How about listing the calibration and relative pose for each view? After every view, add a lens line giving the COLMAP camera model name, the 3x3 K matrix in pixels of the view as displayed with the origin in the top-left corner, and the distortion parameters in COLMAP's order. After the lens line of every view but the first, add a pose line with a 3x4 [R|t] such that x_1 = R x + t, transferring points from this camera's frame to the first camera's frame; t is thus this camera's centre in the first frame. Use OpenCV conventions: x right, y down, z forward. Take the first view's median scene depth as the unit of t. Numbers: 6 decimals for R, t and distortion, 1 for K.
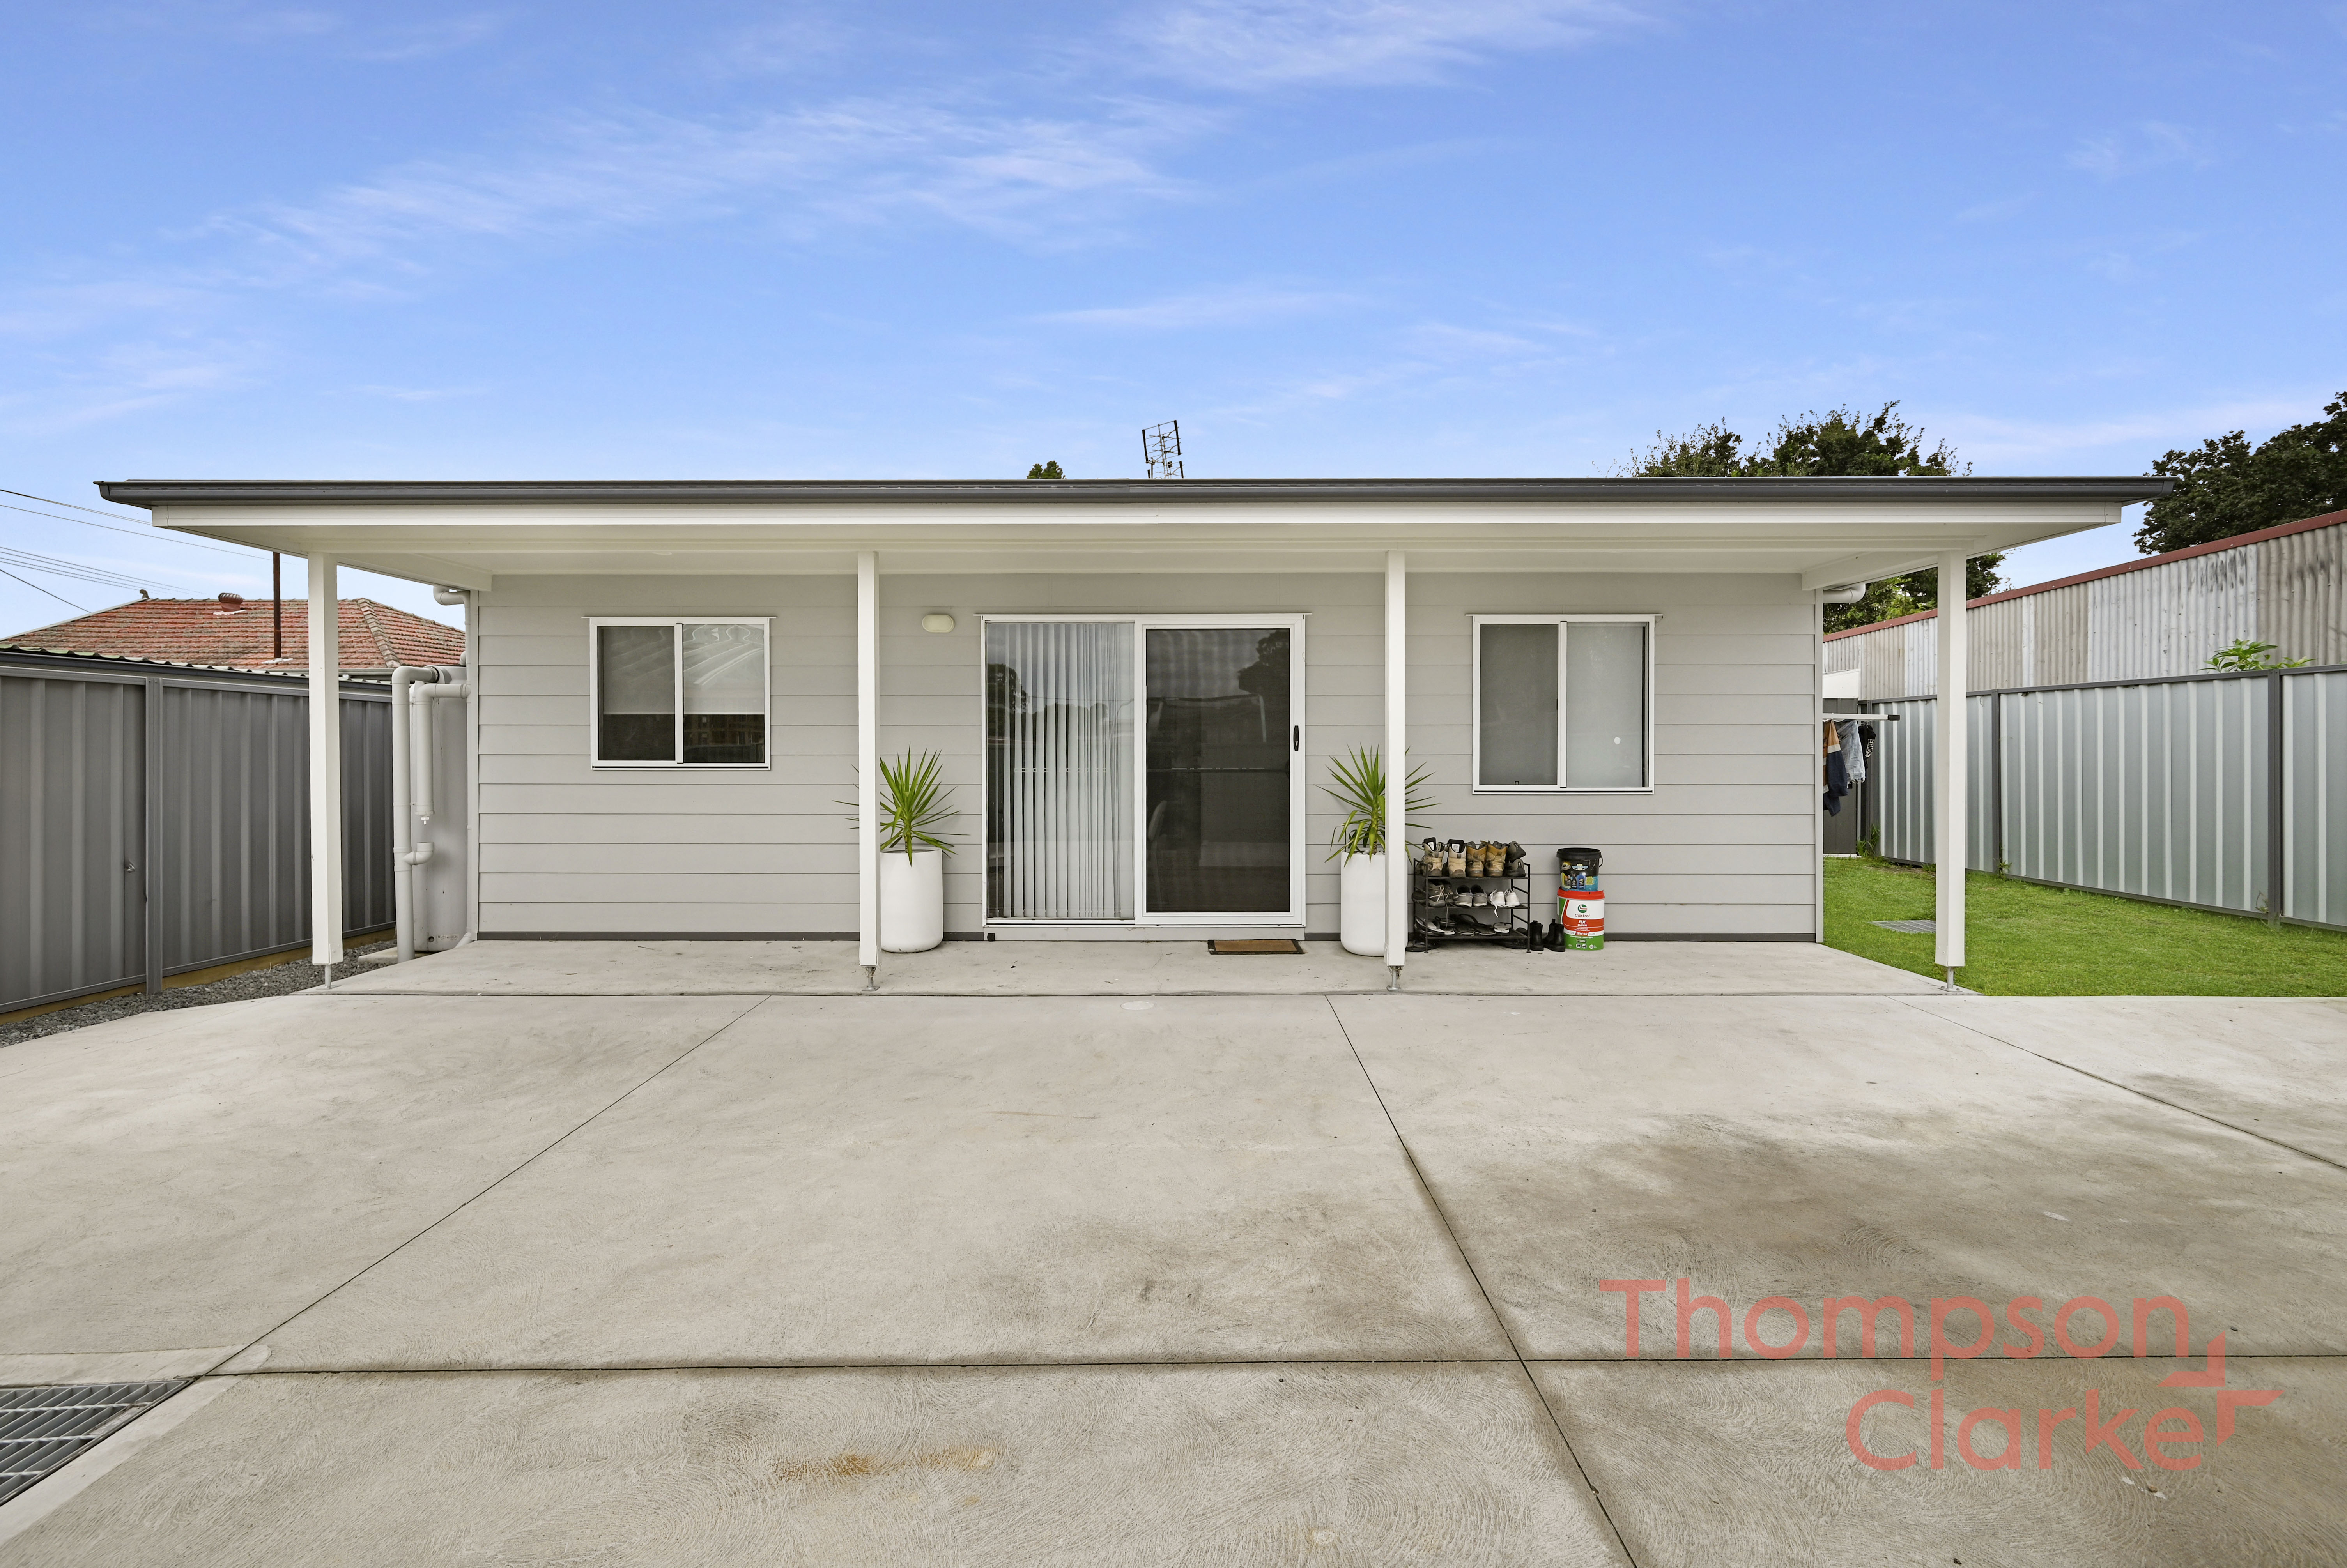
lens RADIAL K [[979.2, 0, 1128.8], [0, 979.2, 746.8], [0, 0, 1]] dist [0.000568, 0.000065]
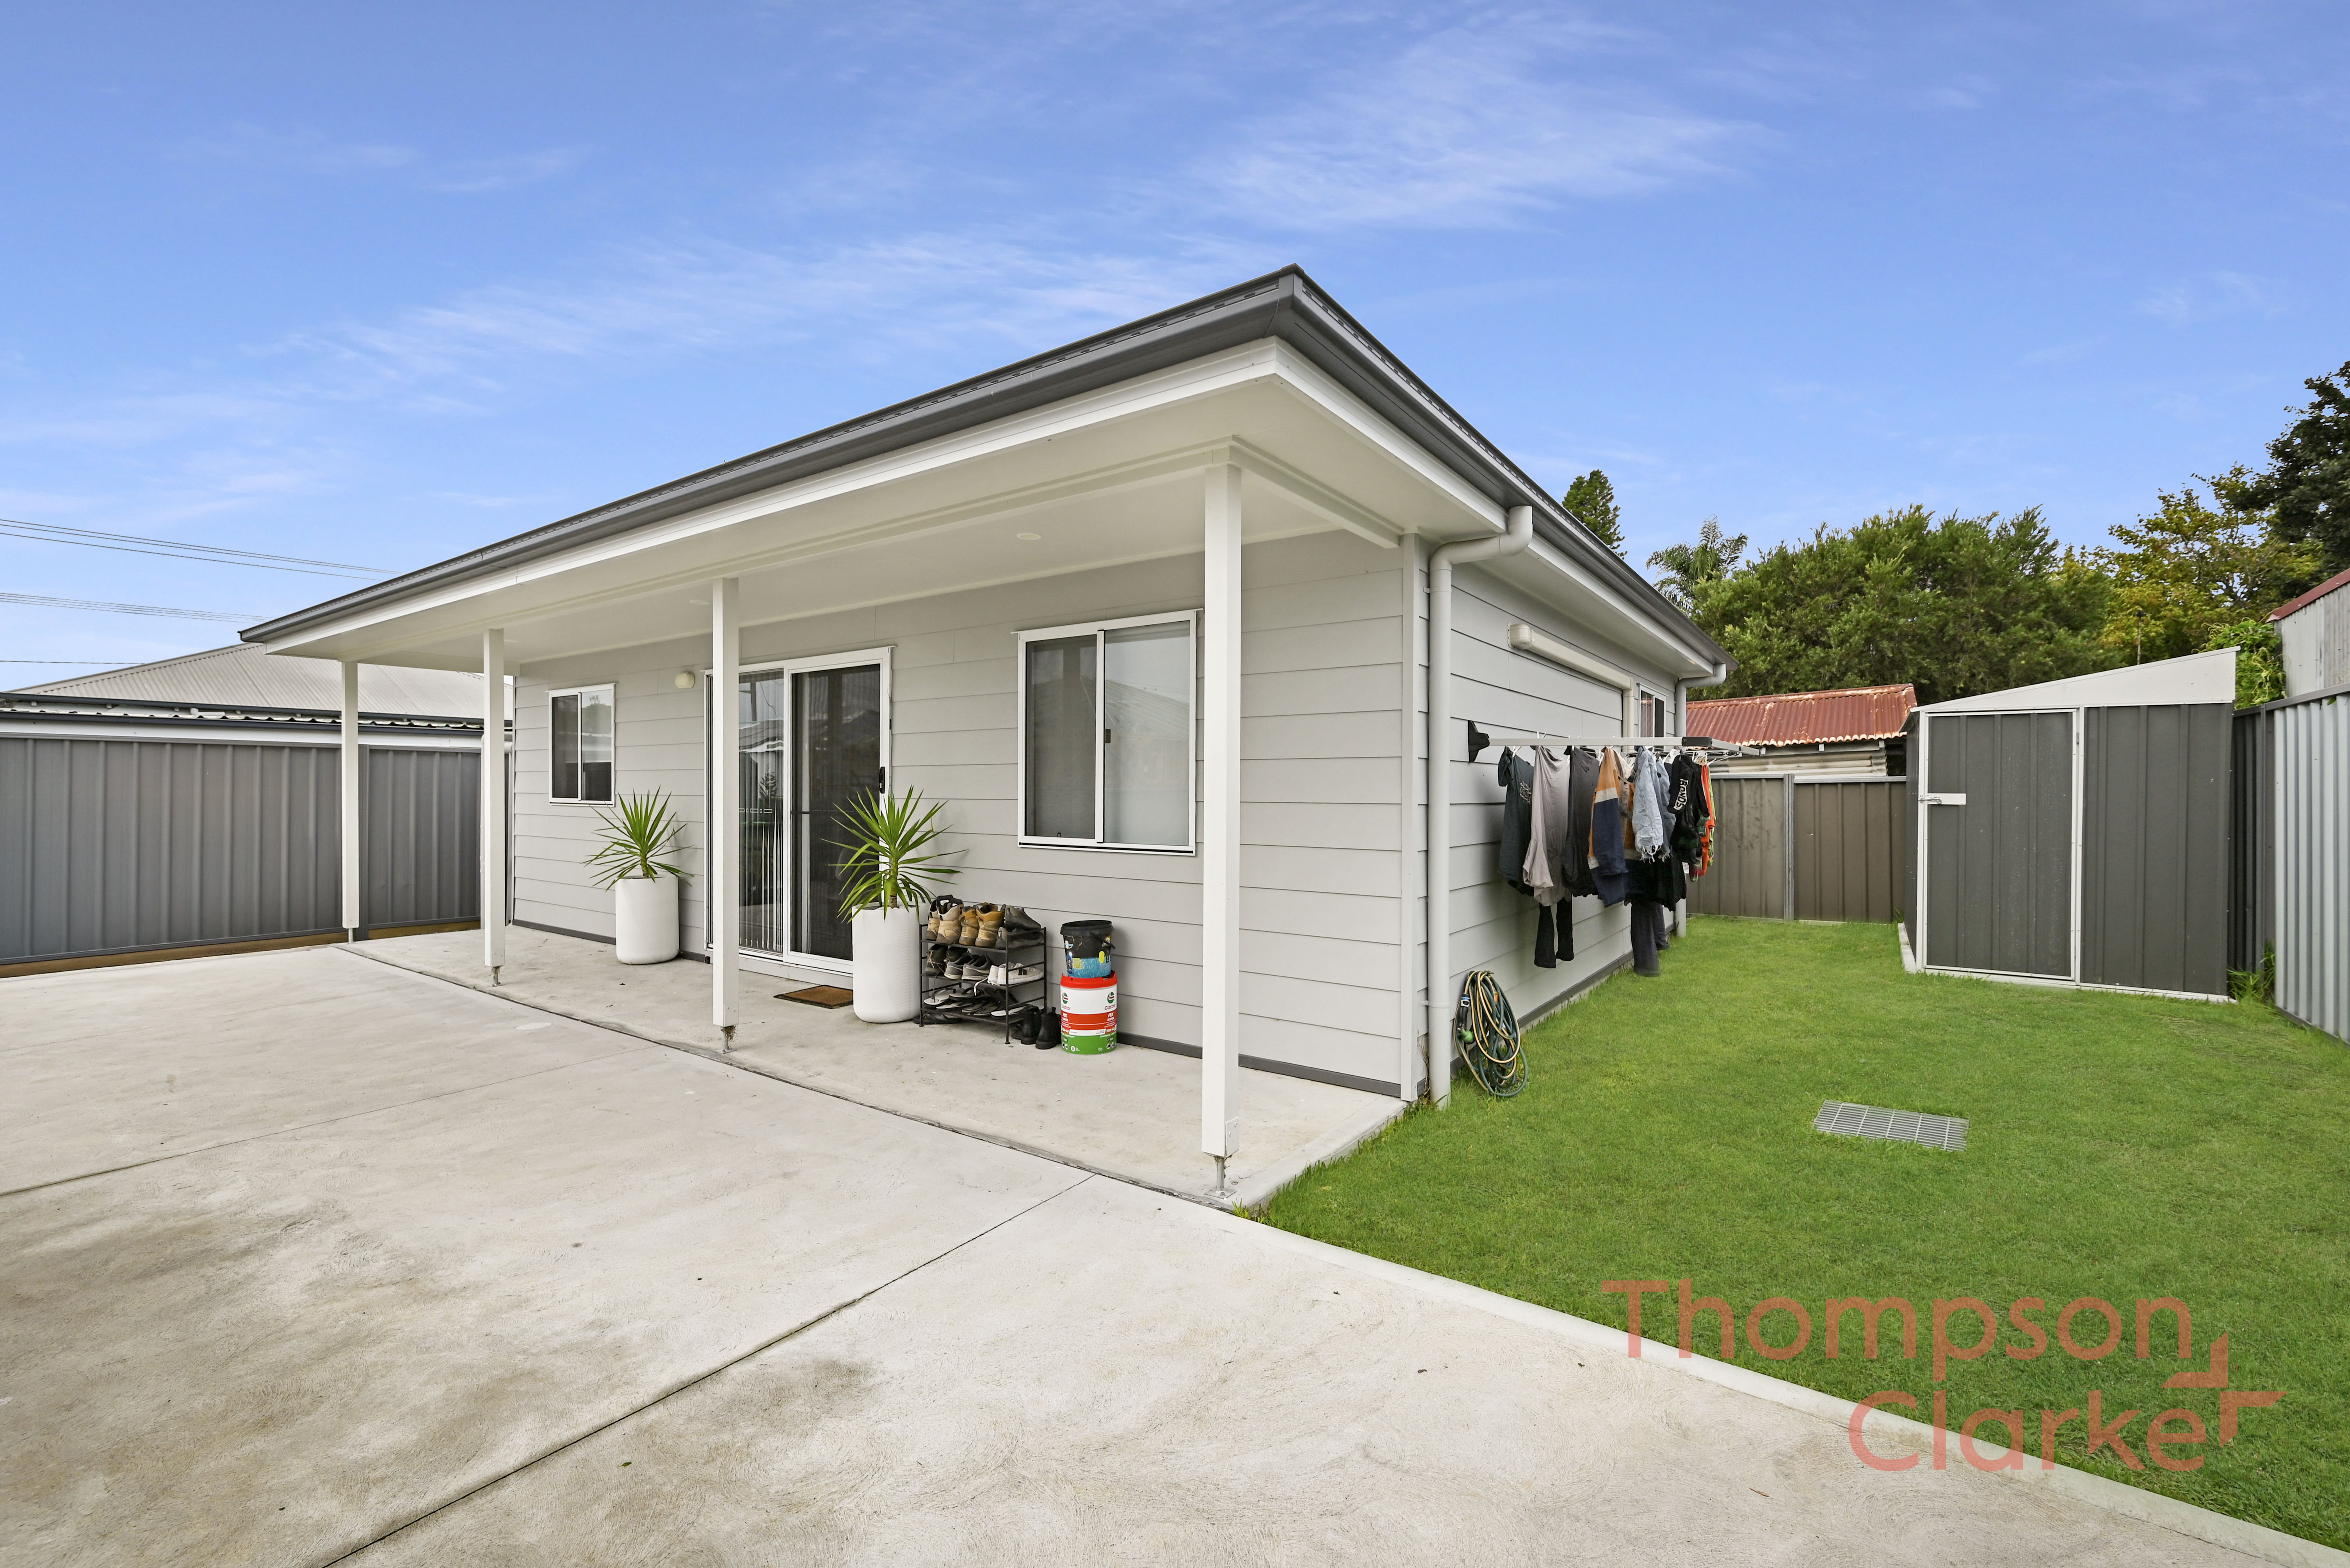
lens RADIAL K [[980.4, 0, 1171.0], [0, 980.4, 786.5], [0, 0, 1]] dist [0.000568, 0.000065]
pose [[0.821517, 0.000667, -0.570183, 1.650857], [-0.002744, 0.999992, -0.002783, -0.002265], [0.570177, 0.003851, 0.821513, 0.690164]]
